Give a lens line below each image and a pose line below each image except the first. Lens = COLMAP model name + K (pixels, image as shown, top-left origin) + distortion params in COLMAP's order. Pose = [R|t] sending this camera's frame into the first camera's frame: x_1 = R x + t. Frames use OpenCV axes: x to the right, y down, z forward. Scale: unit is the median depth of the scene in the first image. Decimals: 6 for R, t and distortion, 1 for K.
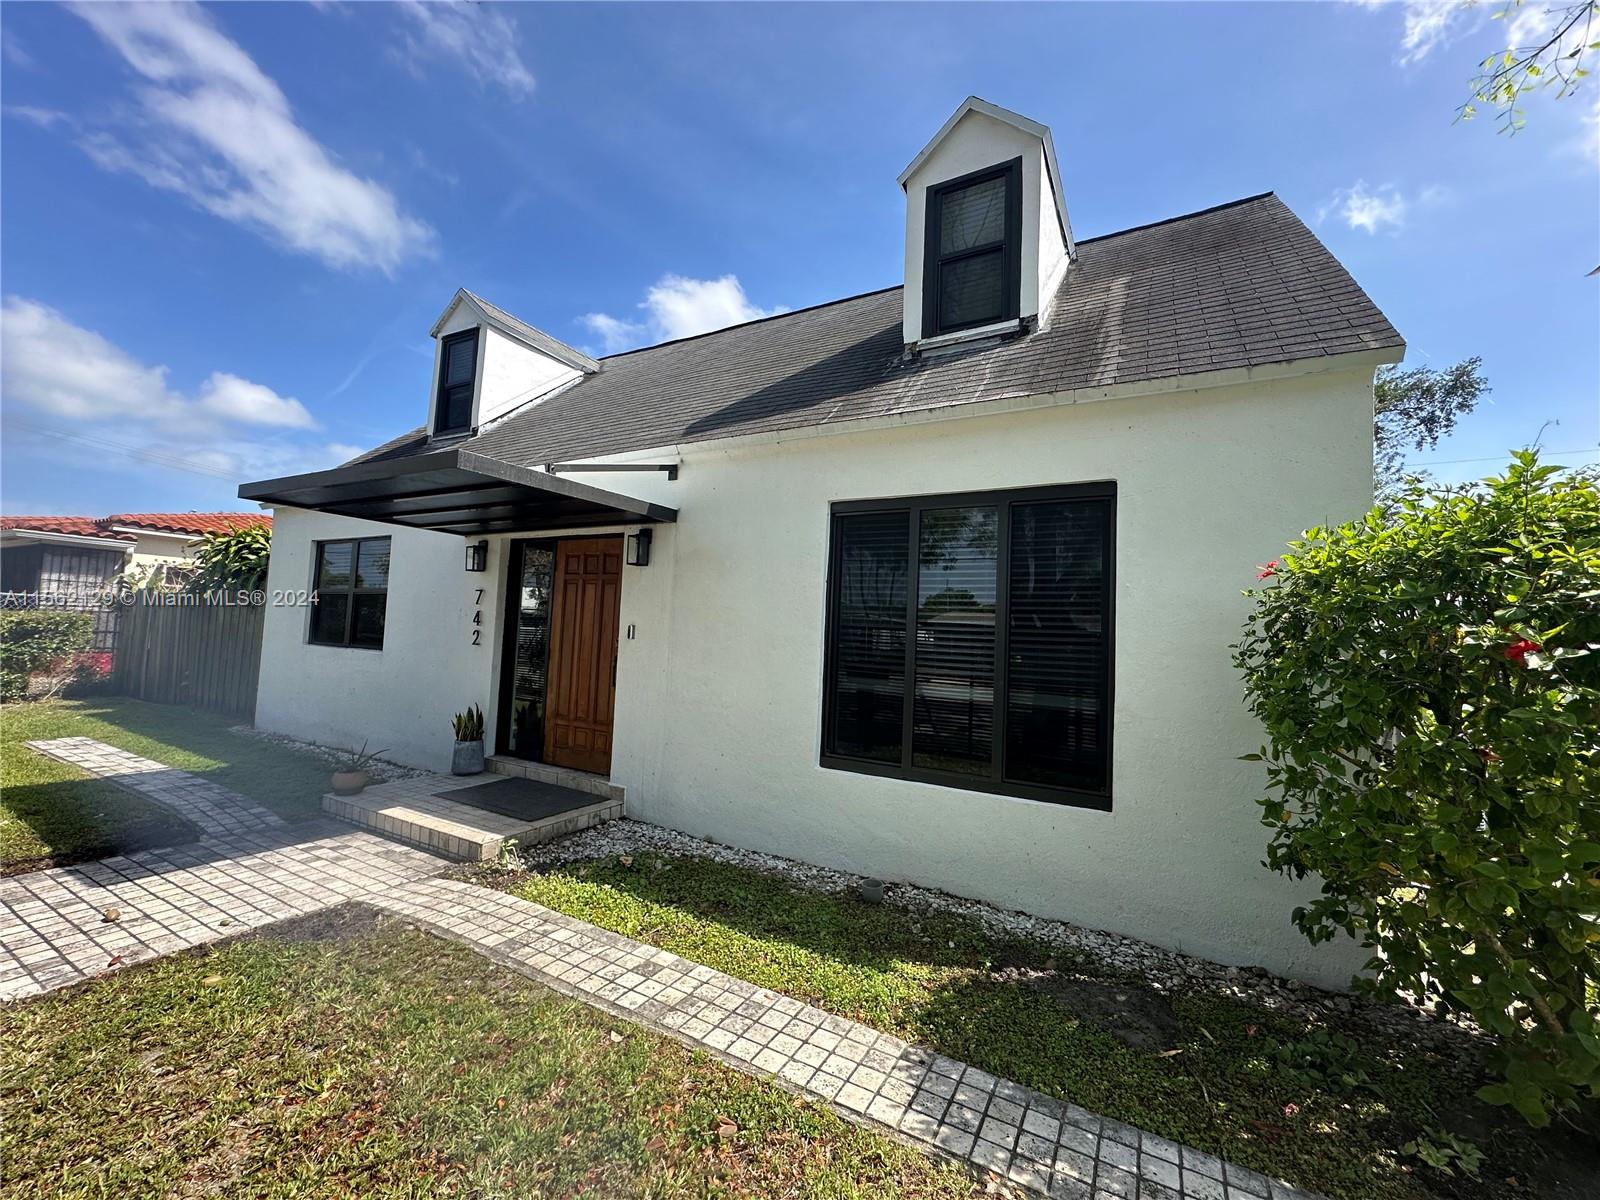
lens RADIAL K [[635.4, 0, 800.0], [0, 635.4, 600.0], [0, 0, 1]] dist [-0.002922, 0.000206]
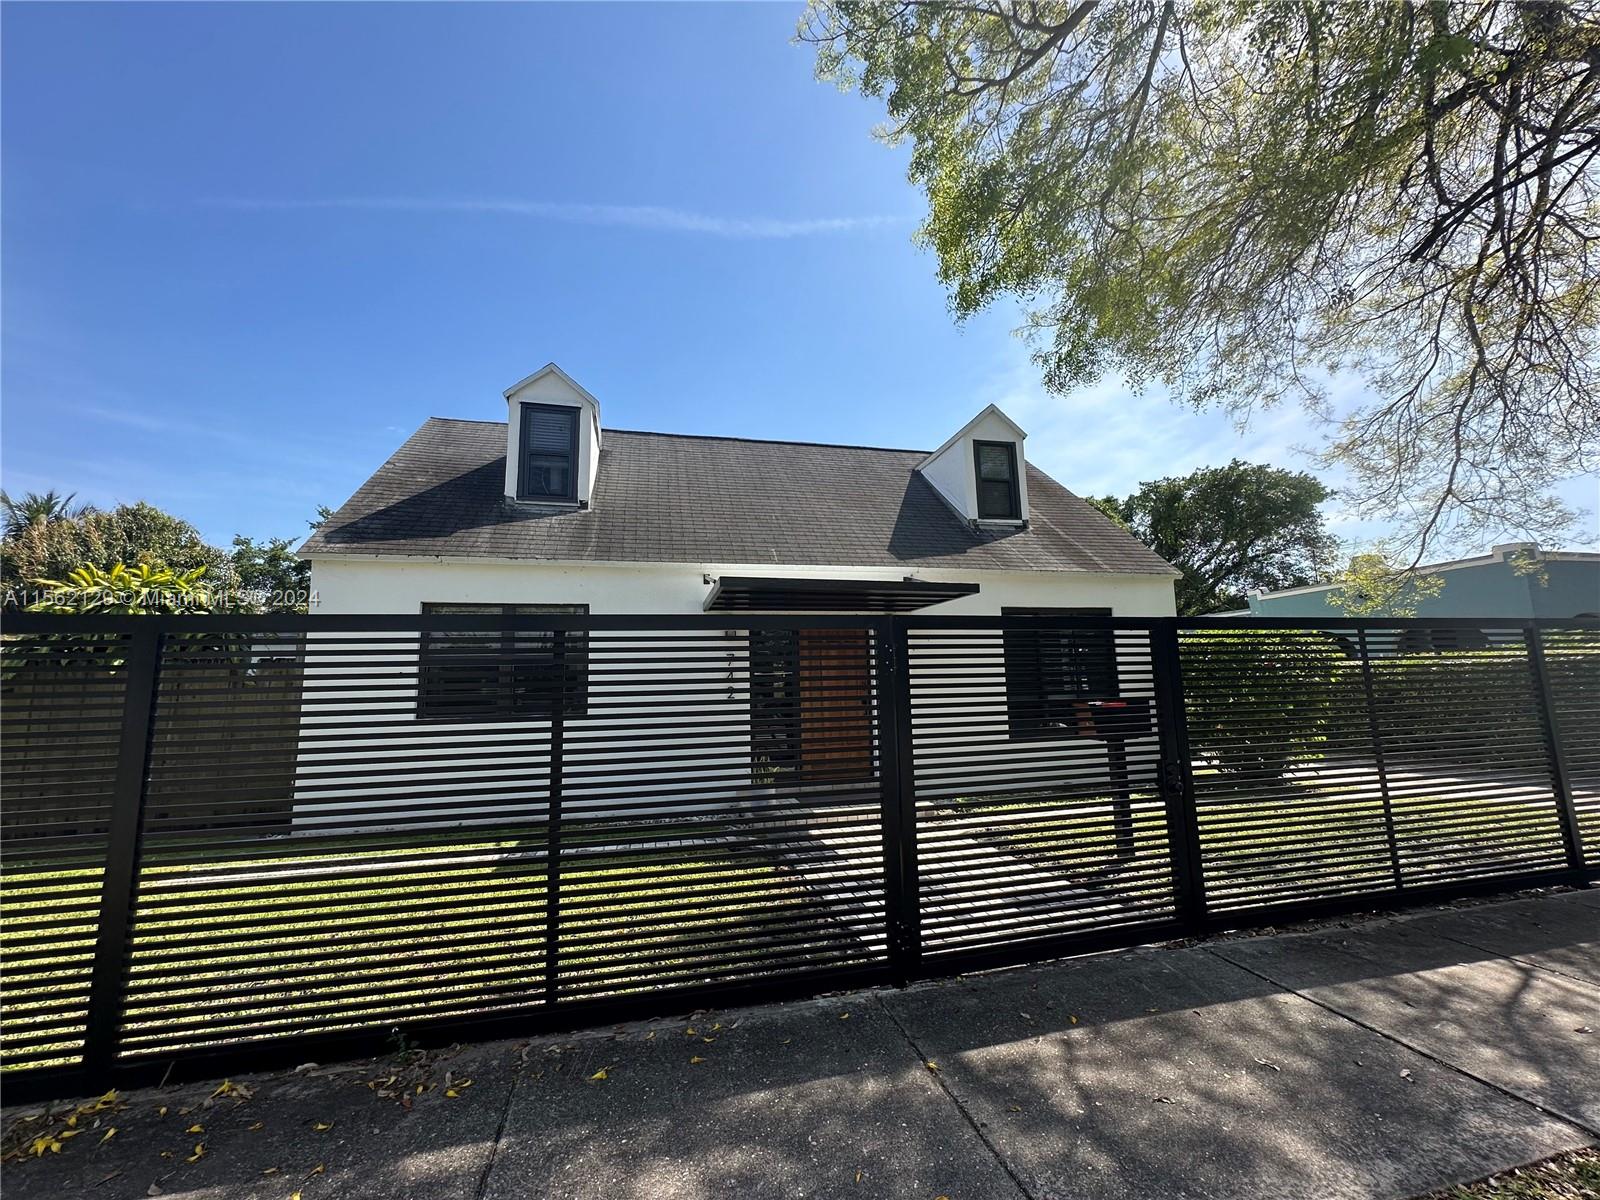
lens RADIAL K [[635.4, 0, 800.0], [0, 635.4, 600.0], [0, 0, 1]] dist [-0.002922, 0.000206]
pose [[0.736061, 0.036866, 0.675911, -1.576400], [0.013991, 0.997474, -0.069641, -0.041877], [-0.676771, 0.060717, 0.733685, -0.030240]]
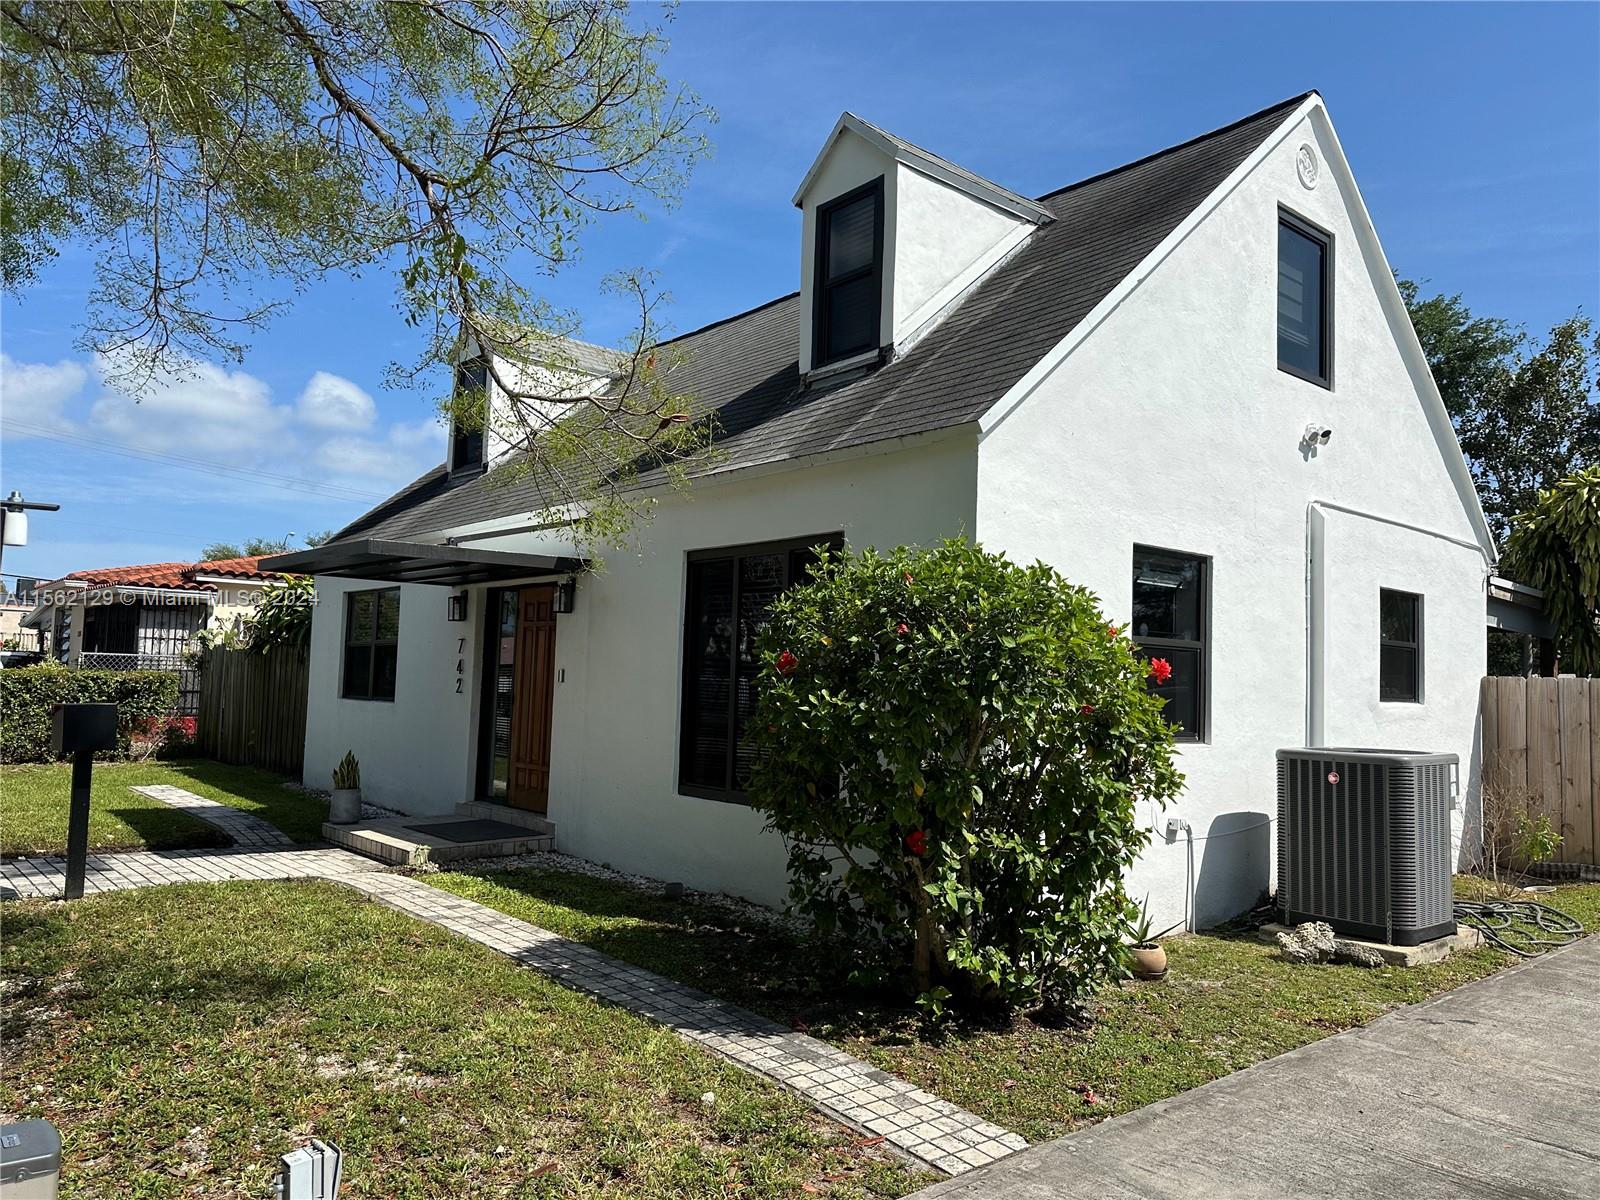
lens RADIAL K [[1125.3, 0, 816.9], [0, 1125.3, 600.1], [0, 0, 1]] dist [0.080962, -0.130323]
pose [[0.942185, -0.042923, -0.332333, 0.804177], [0.034708, 0.998928, -0.030619, -0.003453], [0.333291, 0.017314, 0.942665, -0.662858]]
